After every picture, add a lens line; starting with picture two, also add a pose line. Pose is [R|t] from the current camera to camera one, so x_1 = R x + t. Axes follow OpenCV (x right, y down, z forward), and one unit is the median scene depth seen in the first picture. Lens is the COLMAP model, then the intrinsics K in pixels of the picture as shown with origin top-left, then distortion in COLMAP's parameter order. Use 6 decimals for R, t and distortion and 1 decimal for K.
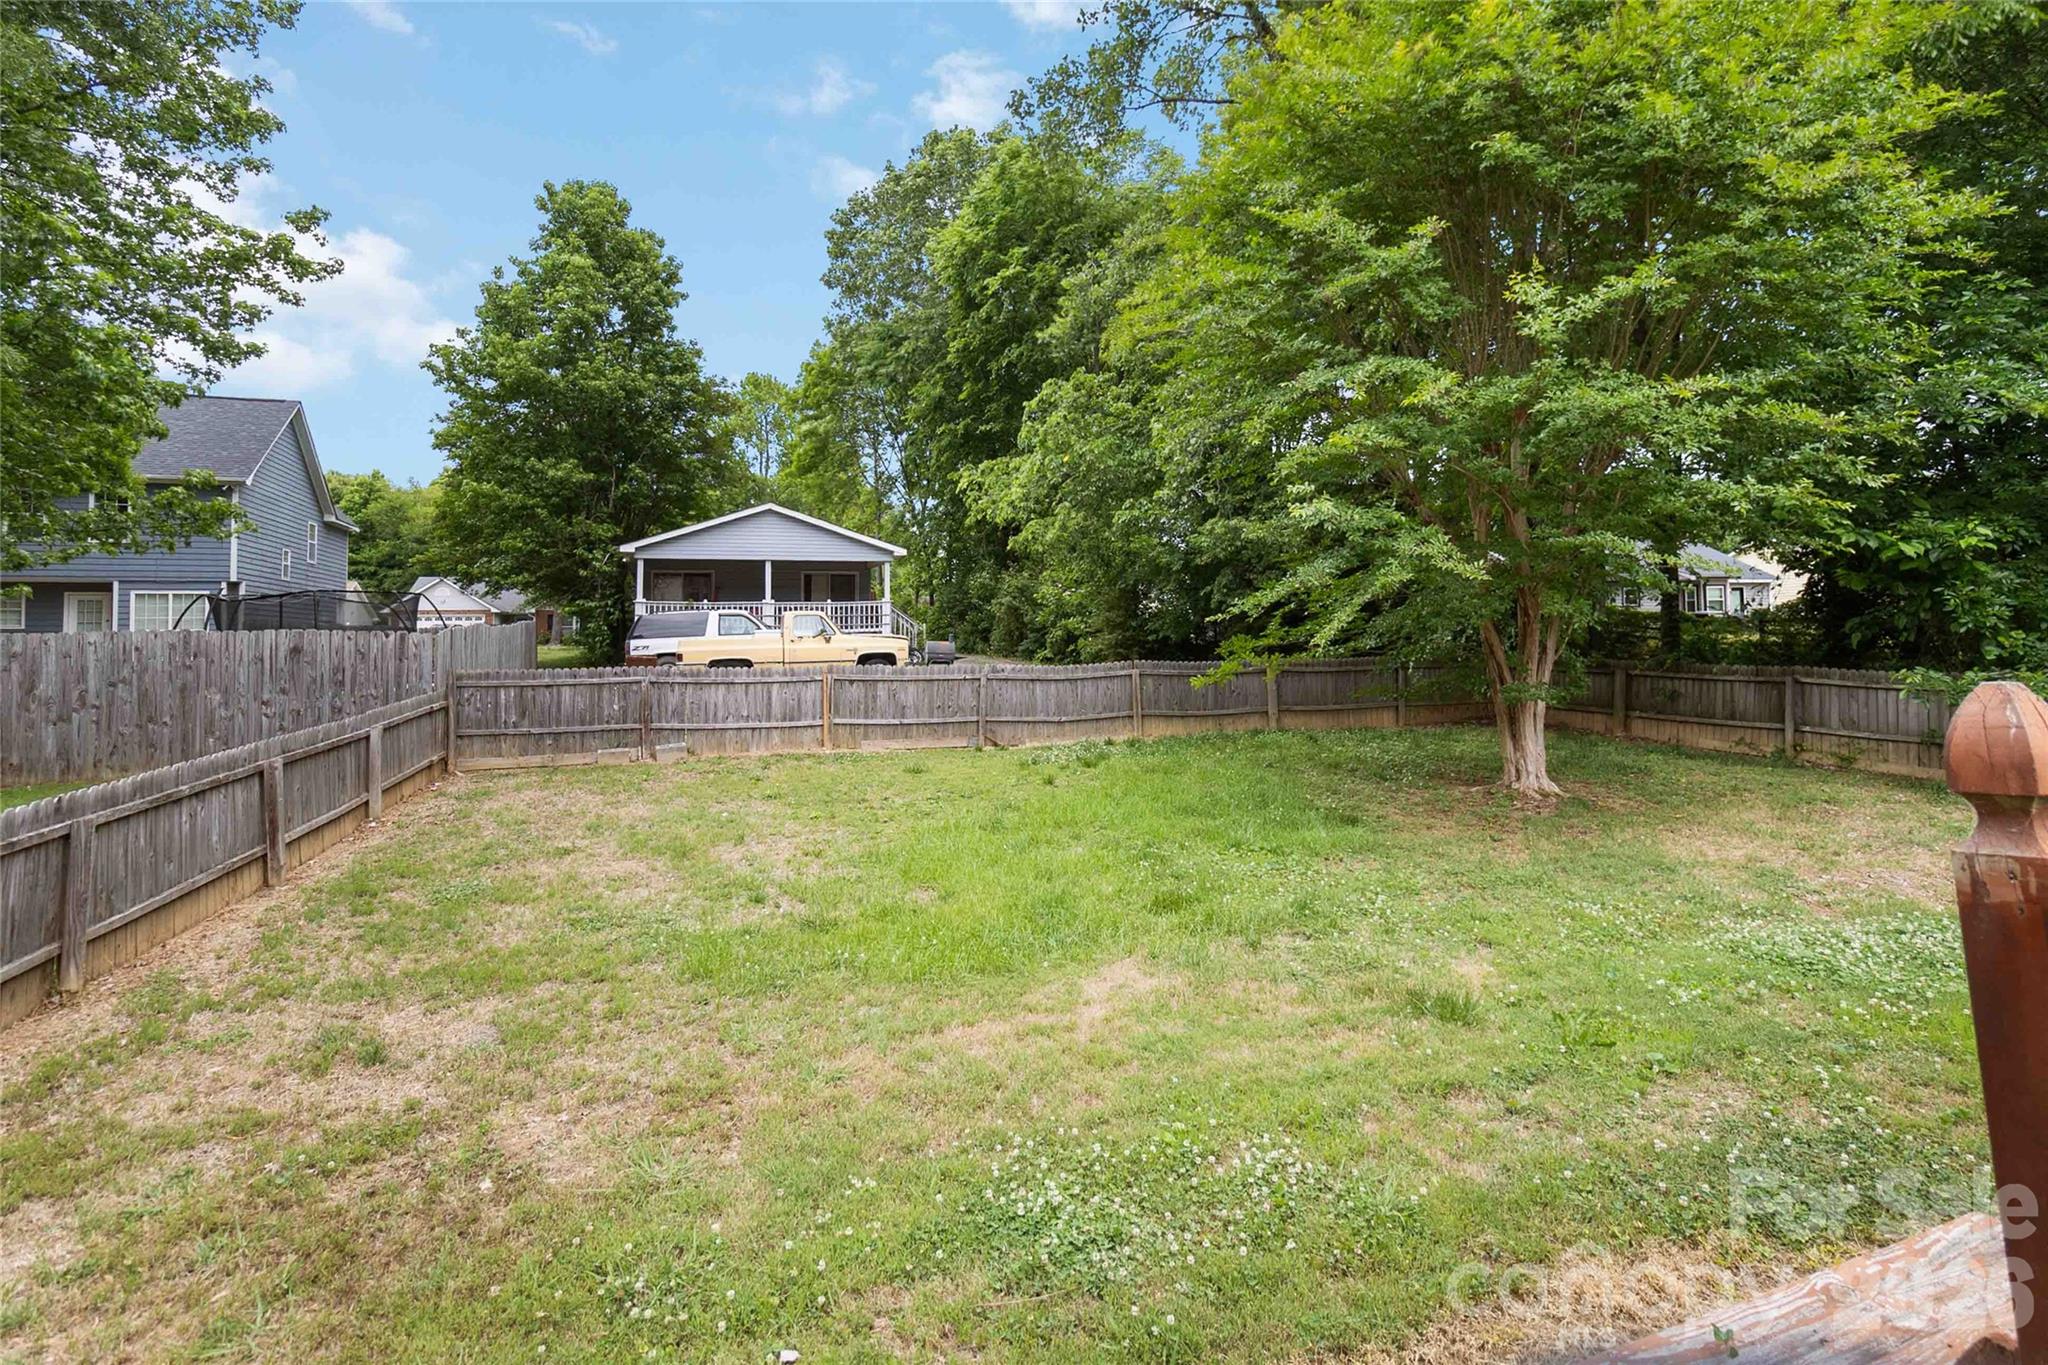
lens RADIAL K [[898.7, 0, 1024.0], [0, 898.7, 682.5], [0, 0, 1]] dist [0.000719, -0.000043]
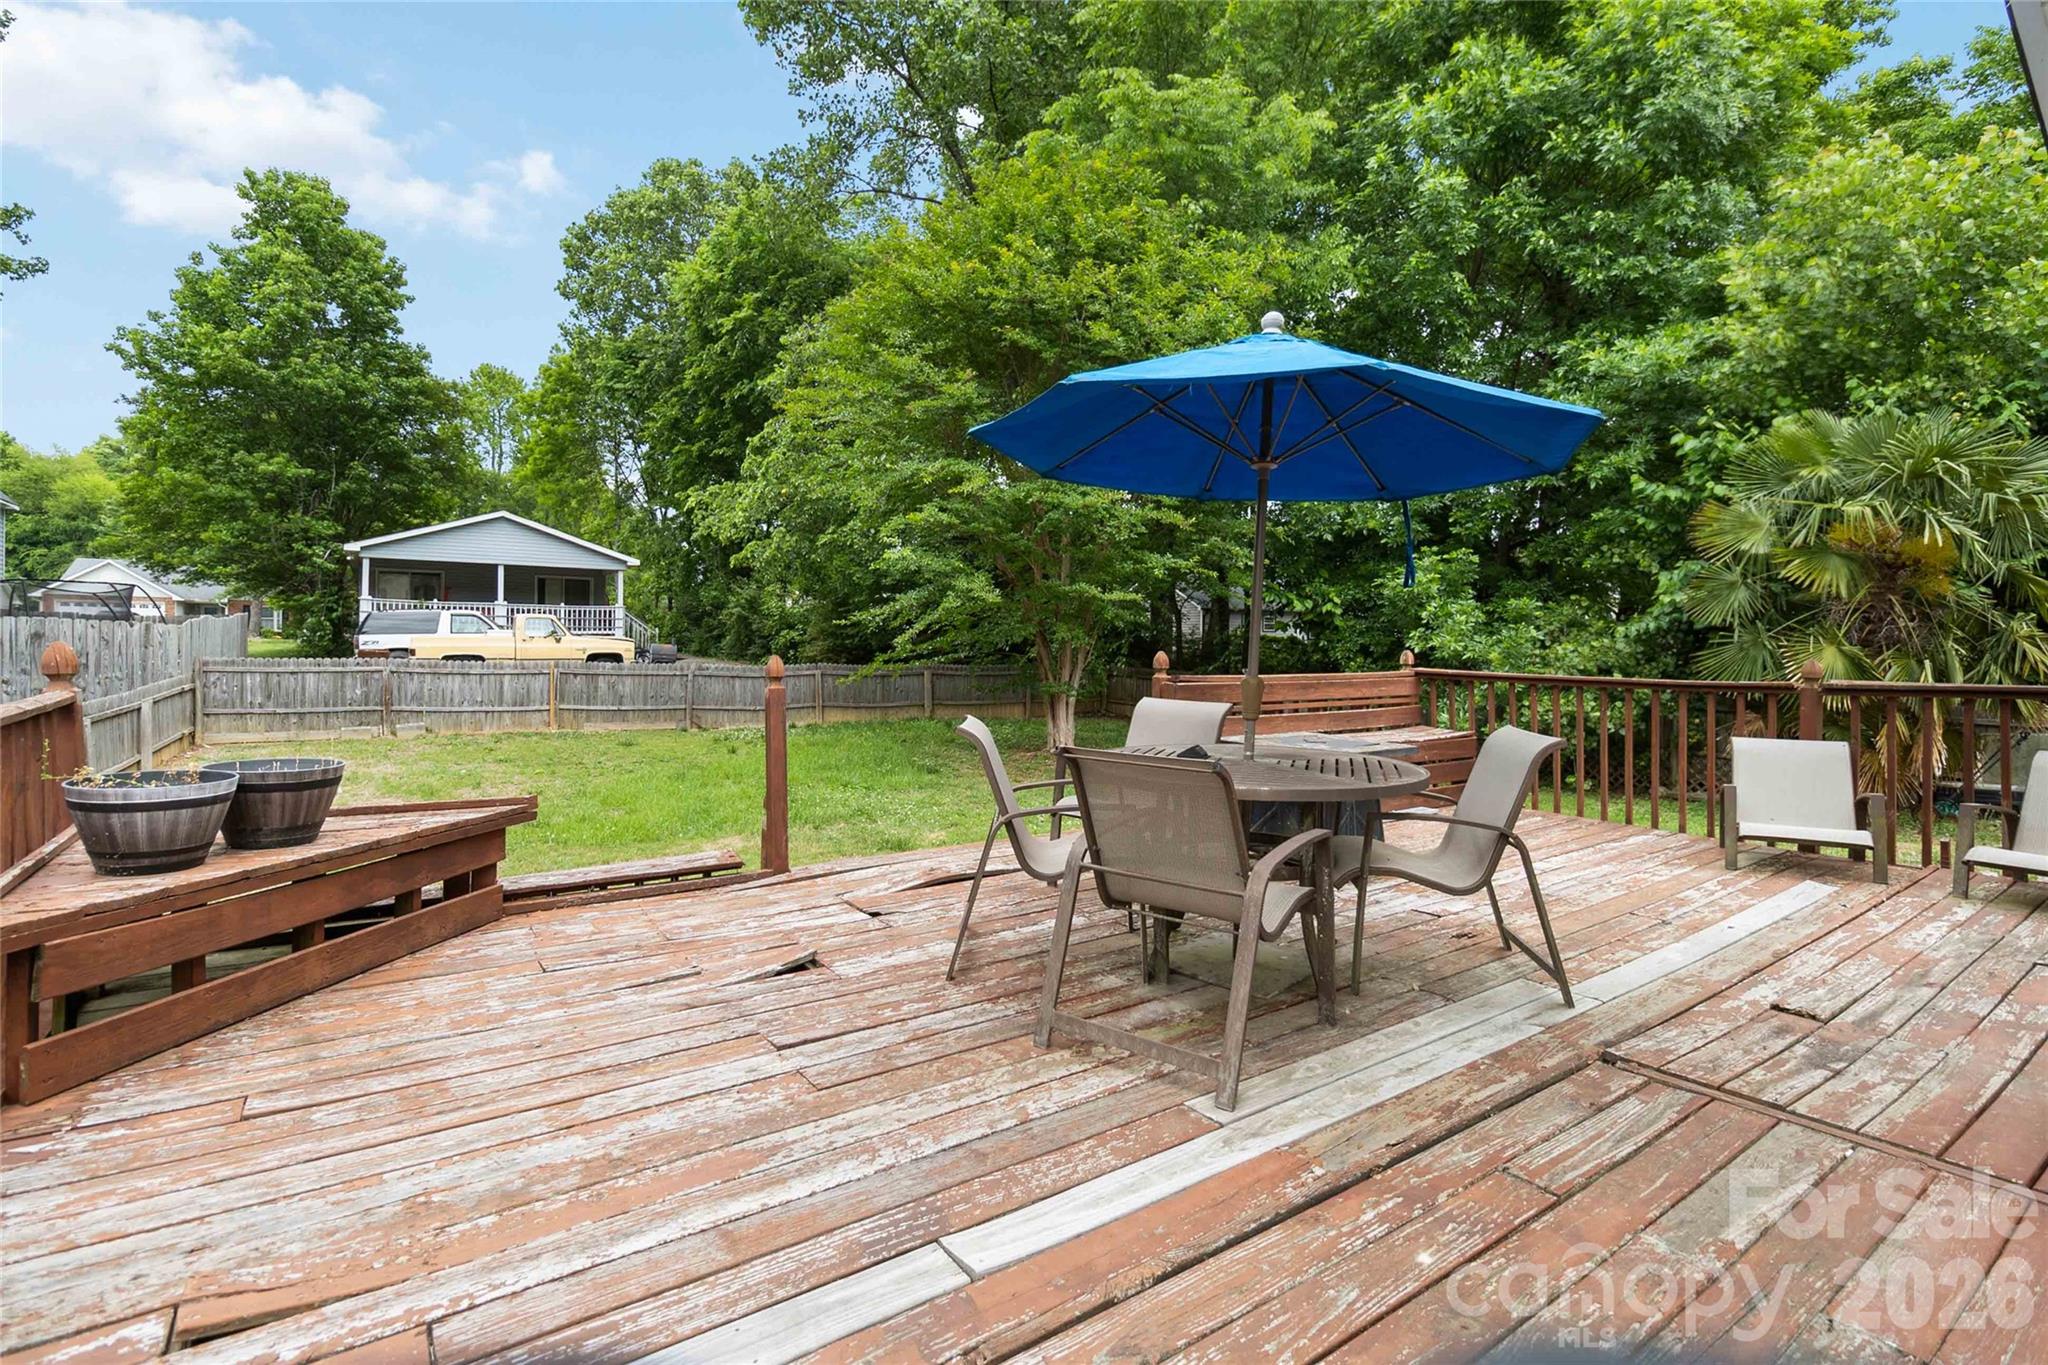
lens RADIAL K [[864.4, 0, 1025.4], [0, 864.4, 725.4], [0, 0, 1]] dist [-0.041765, 0.016074]
pose [[0.963016, 0.005003, 0.269399, 0.046414], [-0.015989, 0.999127, 0.038598, 0.007143], [-0.268971, -0.041478, 0.962255, -0.157268]]
